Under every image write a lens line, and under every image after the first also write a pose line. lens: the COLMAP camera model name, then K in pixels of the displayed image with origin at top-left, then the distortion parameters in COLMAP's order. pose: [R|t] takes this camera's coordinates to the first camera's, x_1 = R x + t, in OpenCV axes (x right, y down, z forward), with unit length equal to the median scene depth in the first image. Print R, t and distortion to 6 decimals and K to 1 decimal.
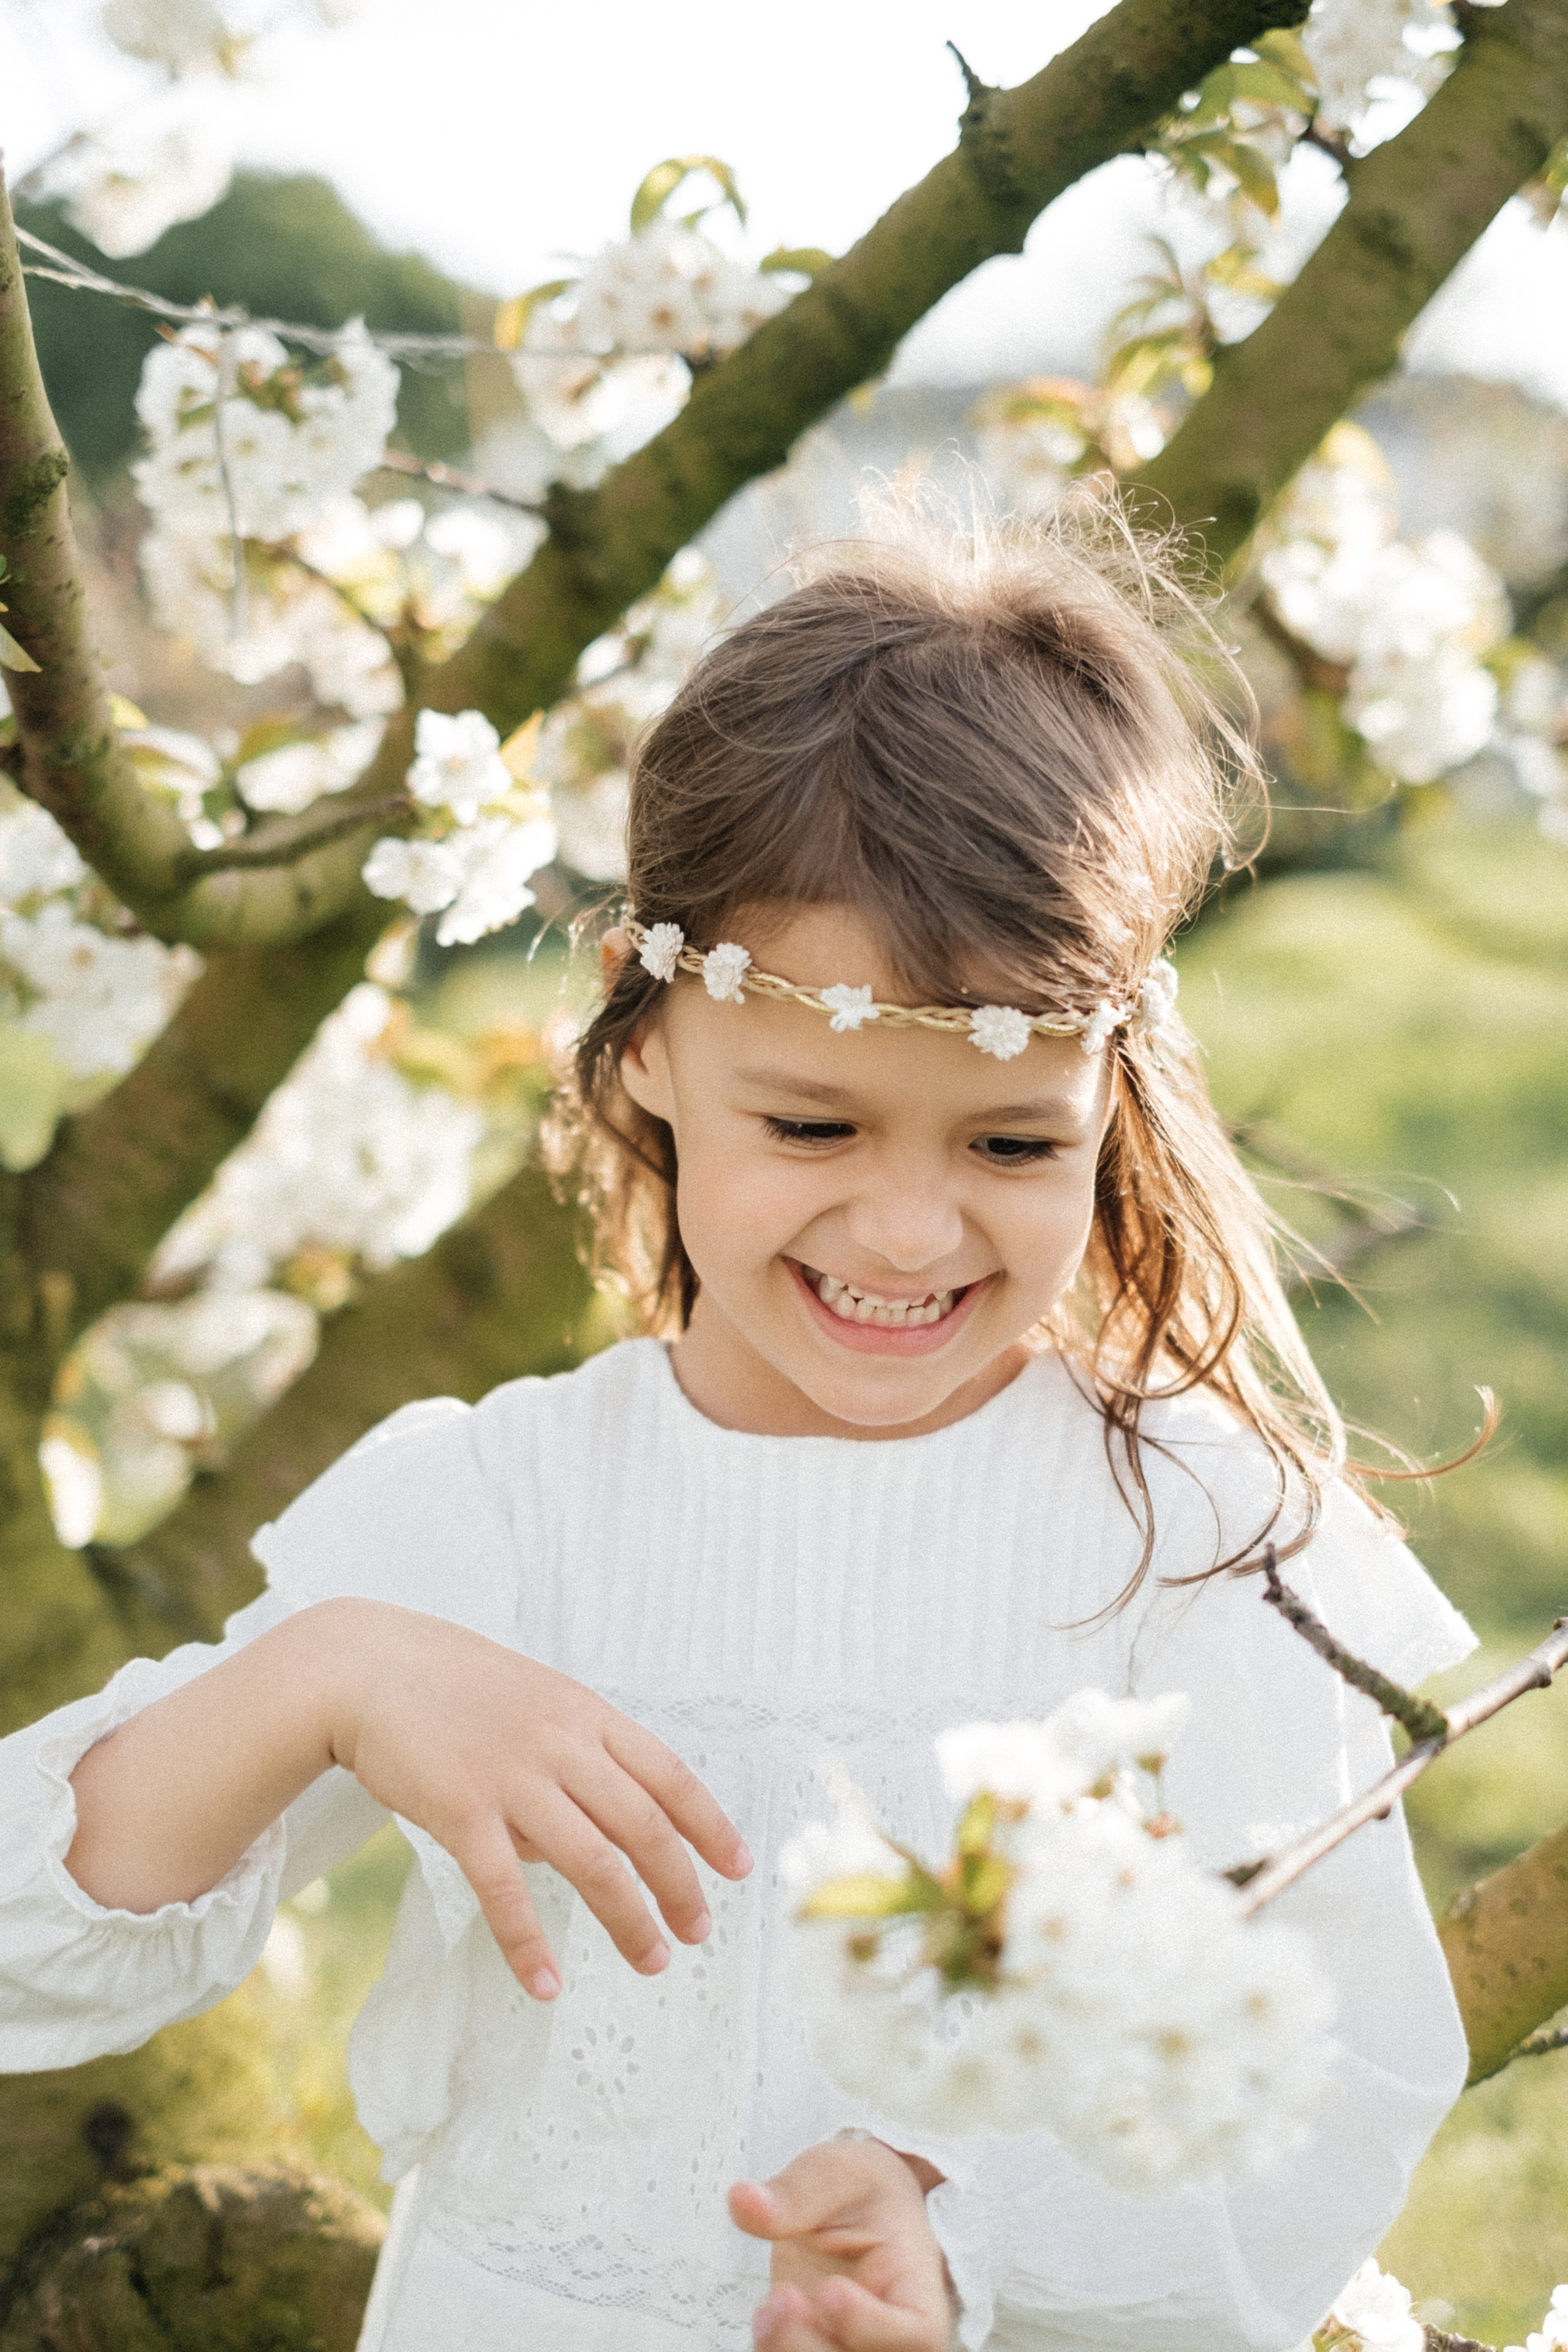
lens RADIAL K [[3750.1, 0, 777.7], [0, 3750.1, 1198.9], [0, 0, 1]] dist [-0.037815, 0.000000]
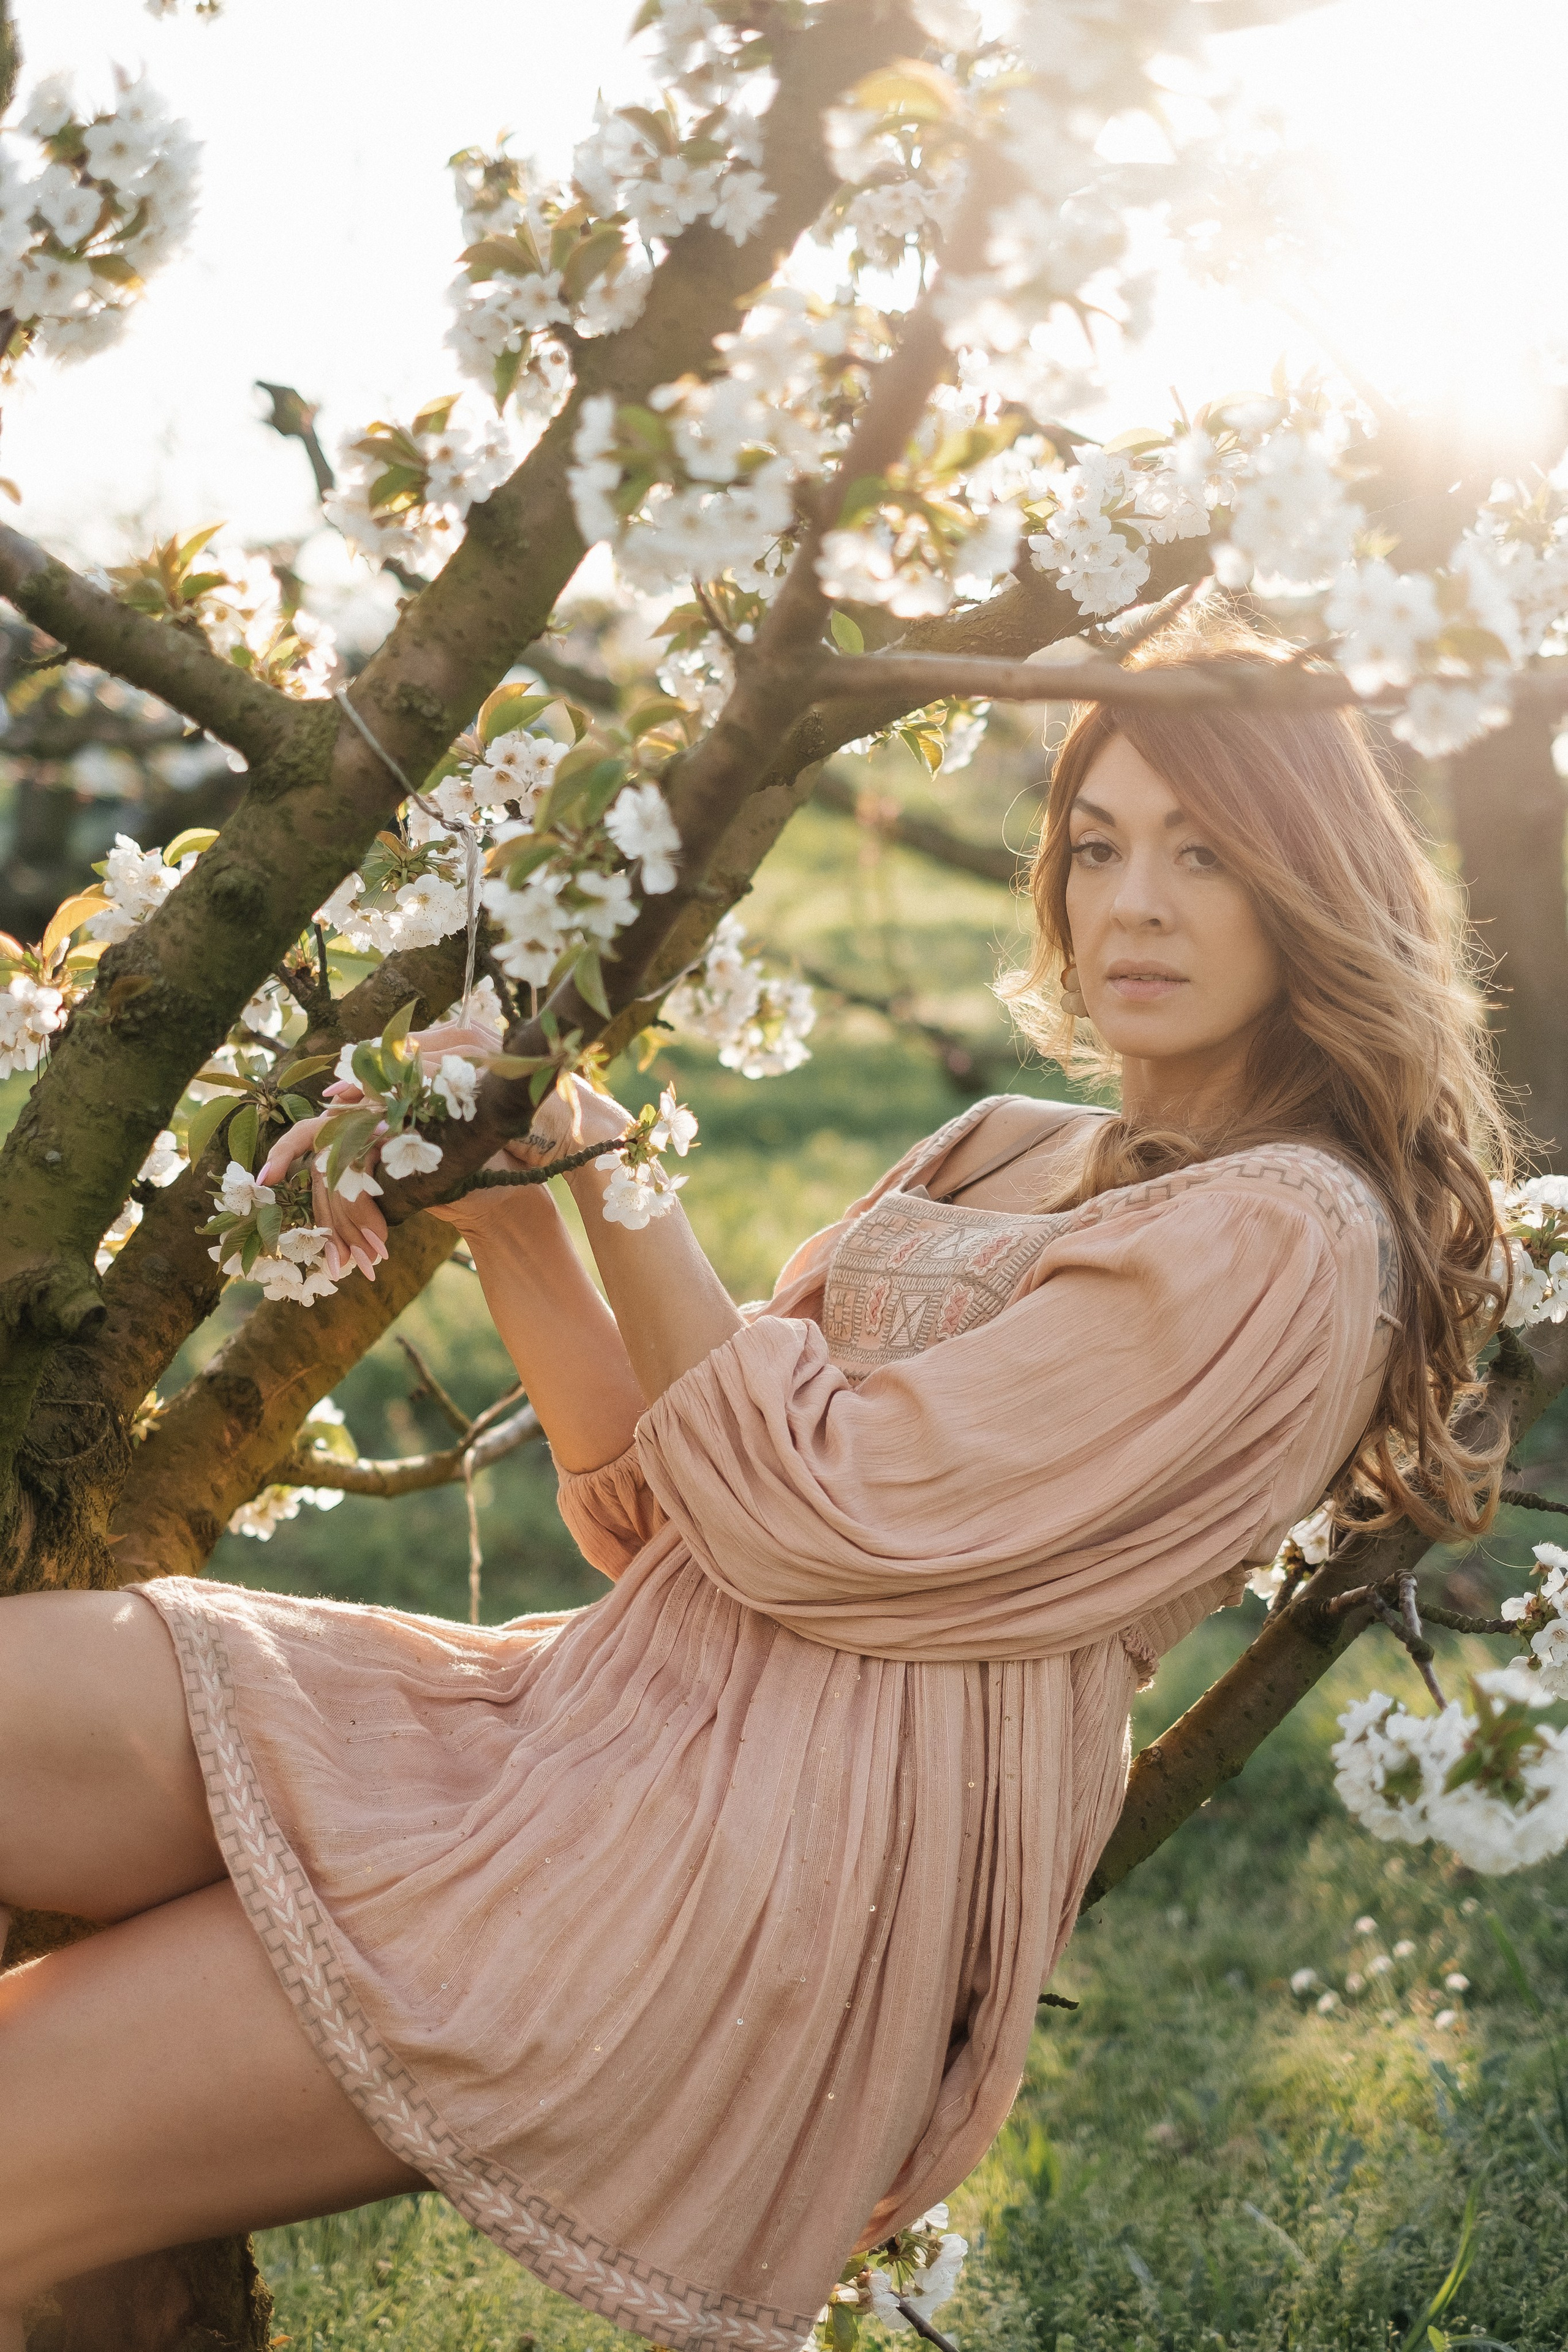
lens RADIAL K [[3750.1, 0, 783.8], [0, 3750.1, 1186.8], [0, 0, 1]] dist [-0.037815, 0.000000]
pose [[0.830529, -0.025302, 0.556400, -0.796049], [0.020697, 0.999680, 0.014566, -0.090900], [-0.556591, -0.000582, 0.830787, -0.336477]]
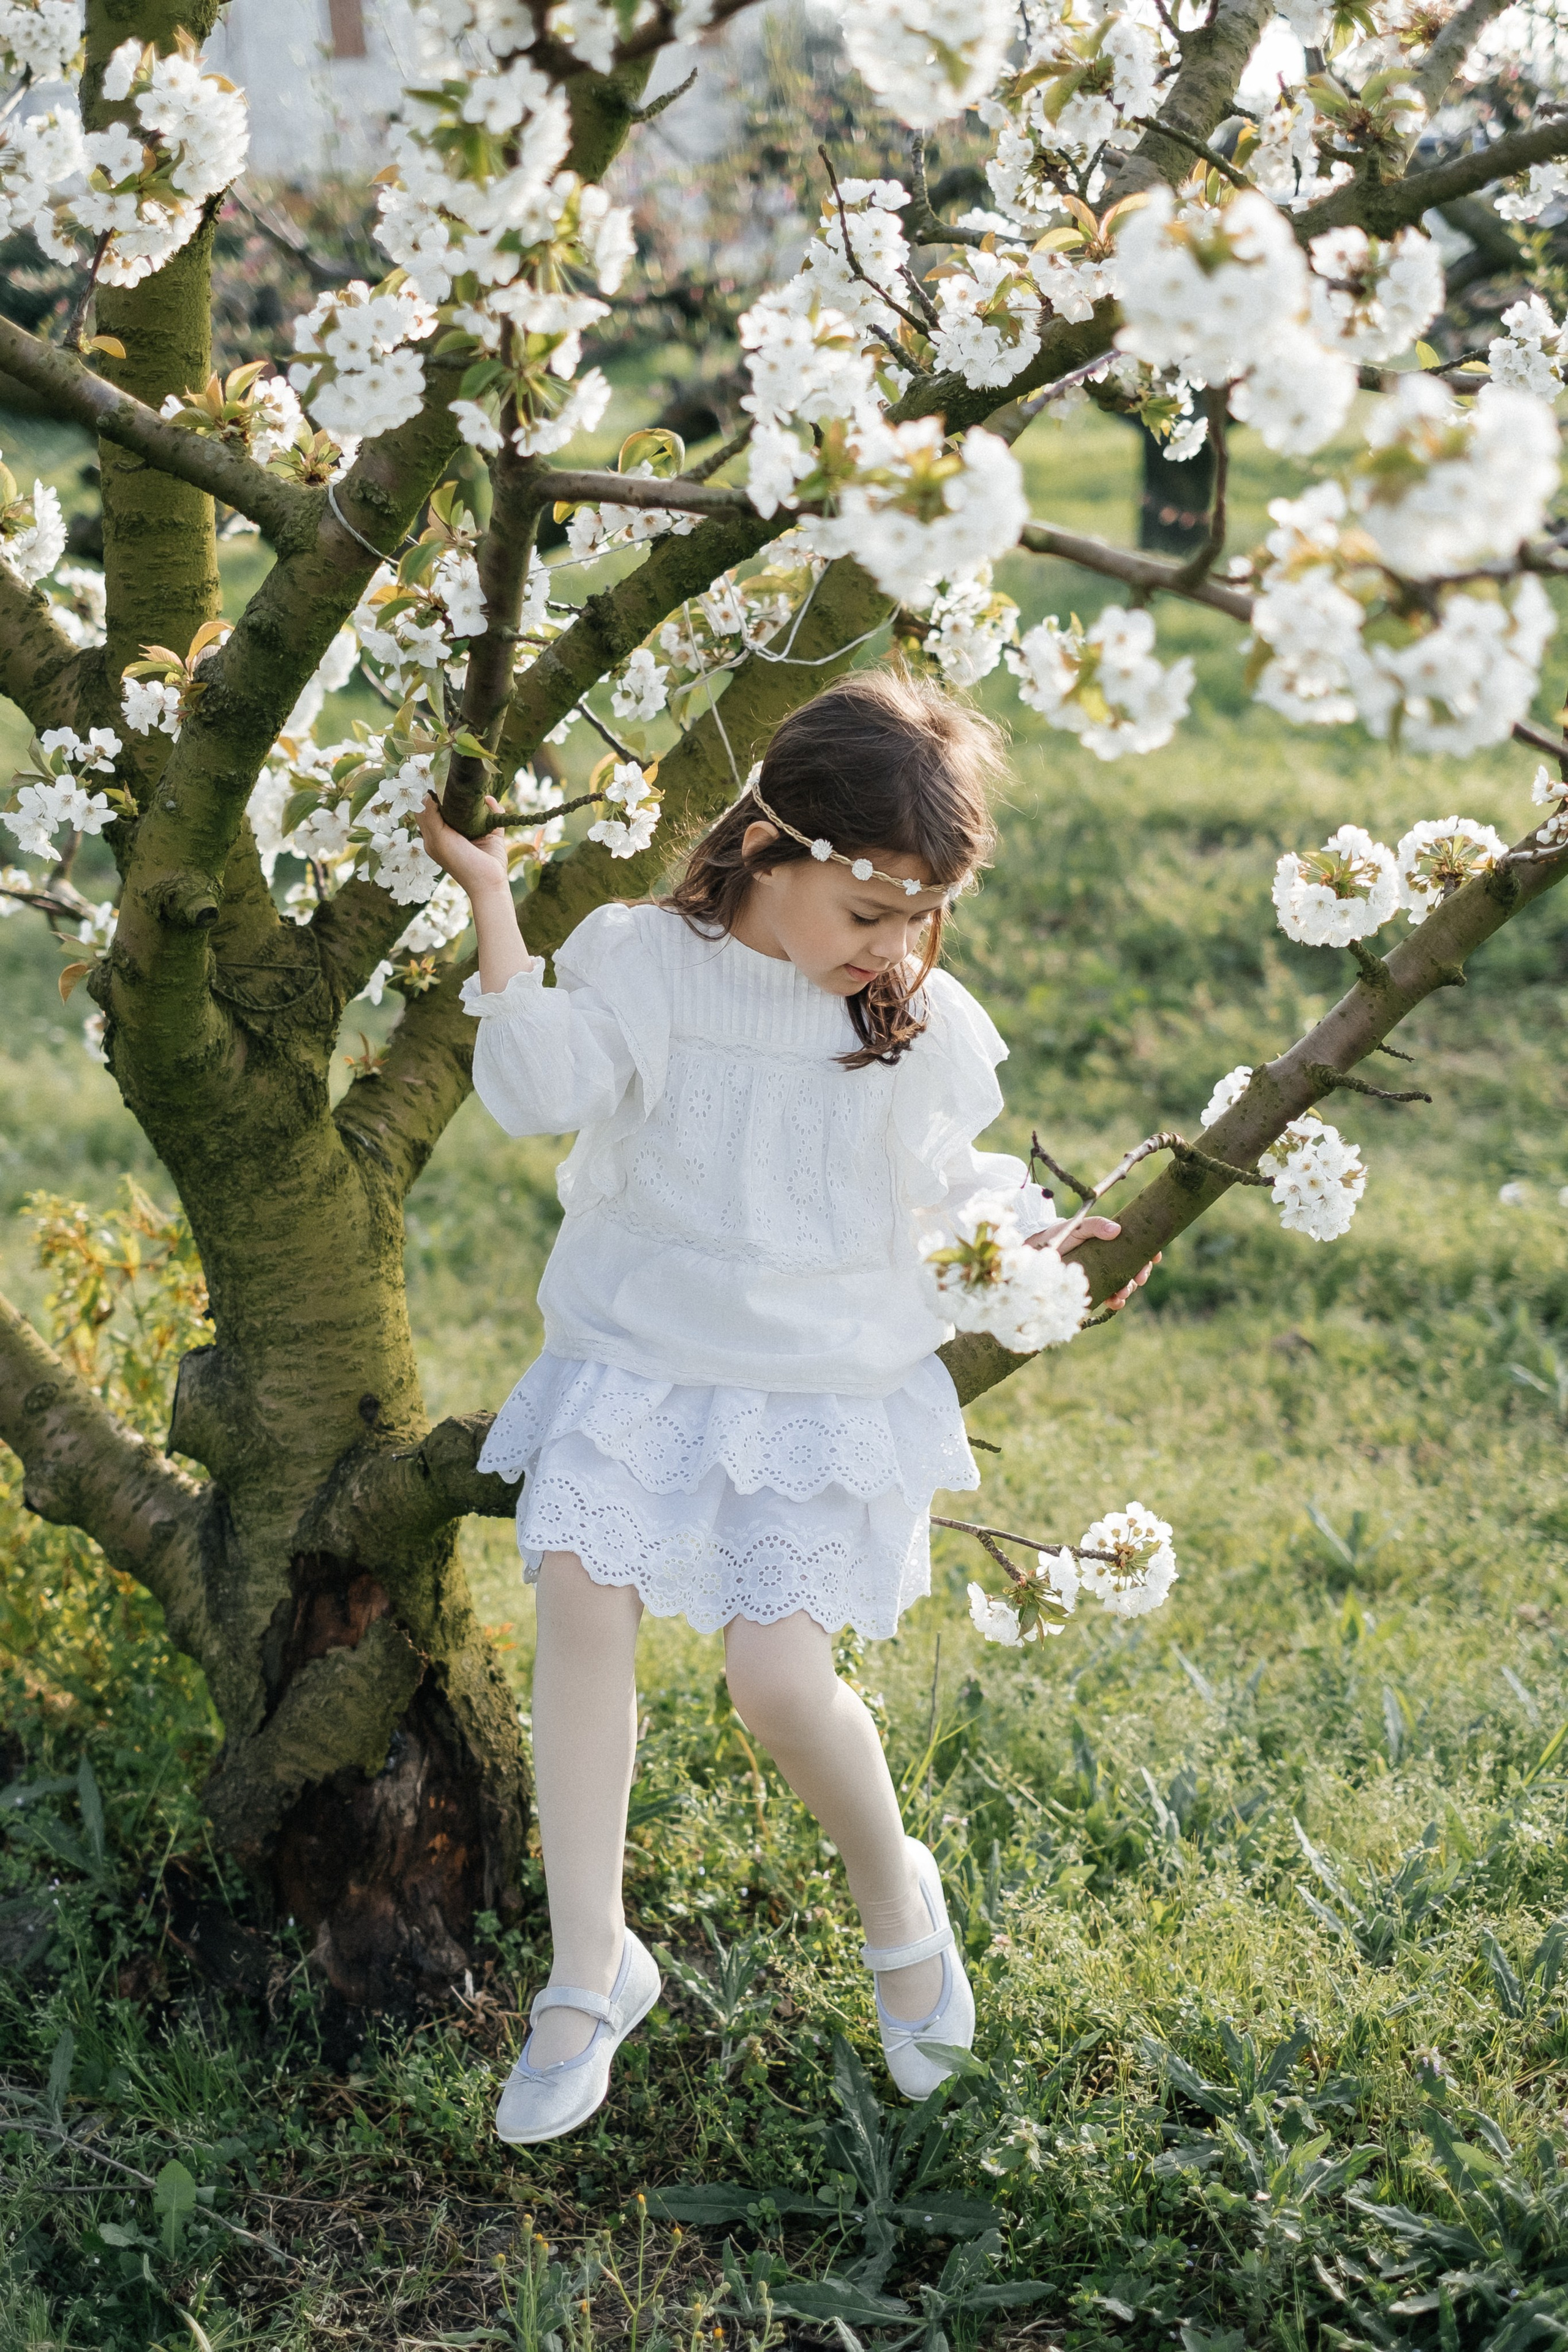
lens RADIAL K [[3750.1, 0, 787.3], [0, 3750.1, 1211.4], [0, 0, 1]] dist [-0.037815, 0.000000]
pose [[0.977723, -0.037167, 0.206582, -0.386943], [0.005296, 0.988253, 0.152736, -0.170402], [-0.209832, -0.148239, 0.966435, -1.027728]]
